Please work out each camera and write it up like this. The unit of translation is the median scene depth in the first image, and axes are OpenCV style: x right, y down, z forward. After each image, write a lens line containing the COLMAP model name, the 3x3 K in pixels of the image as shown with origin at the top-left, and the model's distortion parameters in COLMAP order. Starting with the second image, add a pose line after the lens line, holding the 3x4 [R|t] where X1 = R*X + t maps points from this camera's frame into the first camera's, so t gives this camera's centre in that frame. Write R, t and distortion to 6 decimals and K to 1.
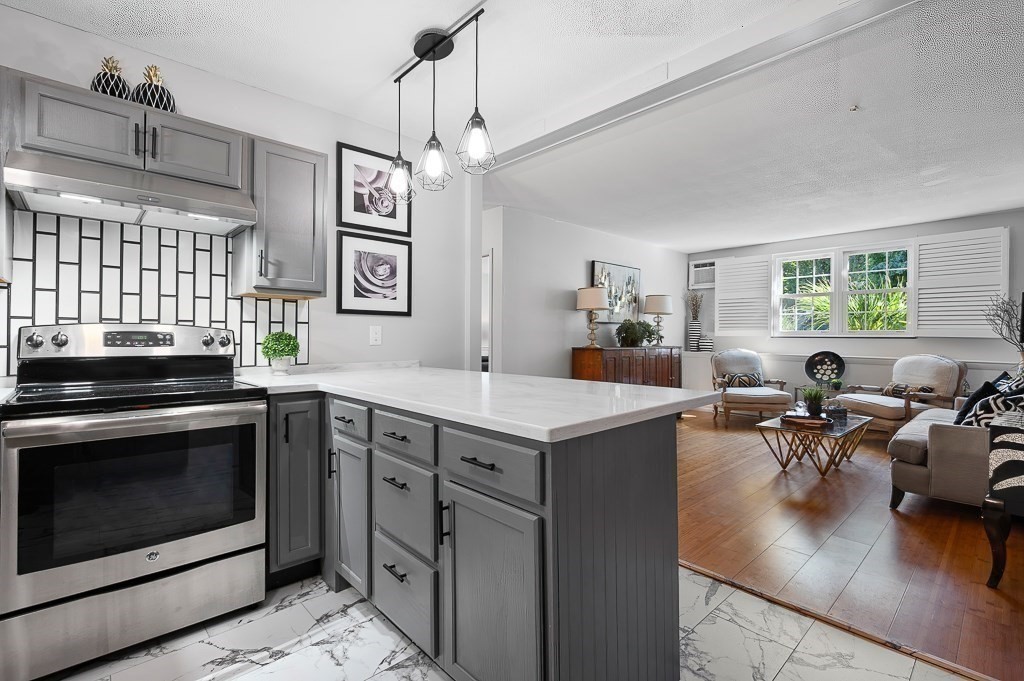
lens RADIAL K [[465.4, 0, 511.2], [0, 465.4, 337.2], [0, 0, 1]] dist [-0.000111, 0.002073]
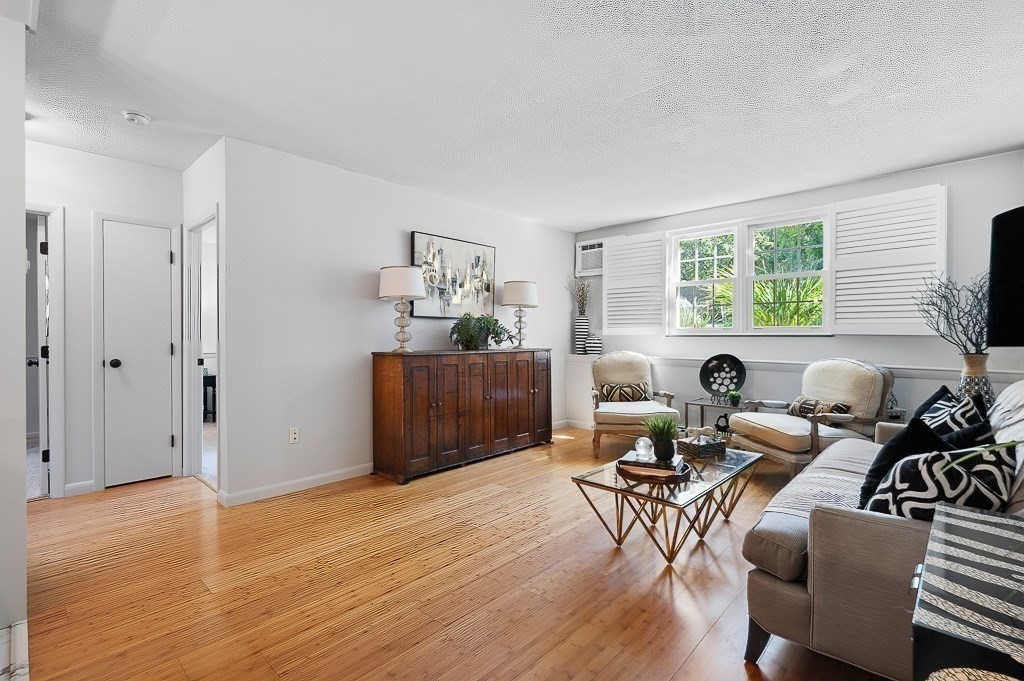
lens RADIAL K [[465.4, 0, 514.6], [0, 465.4, 337.5], [0, 0, 1]] dist [-0.000111, 0.002073]
pose [[0.997198, -0.006088, 0.074562, 0.280066], [0.006127, 0.999981, -0.000299, 0.001304], [-0.074559, 0.000755, 0.997216, 0.268949]]
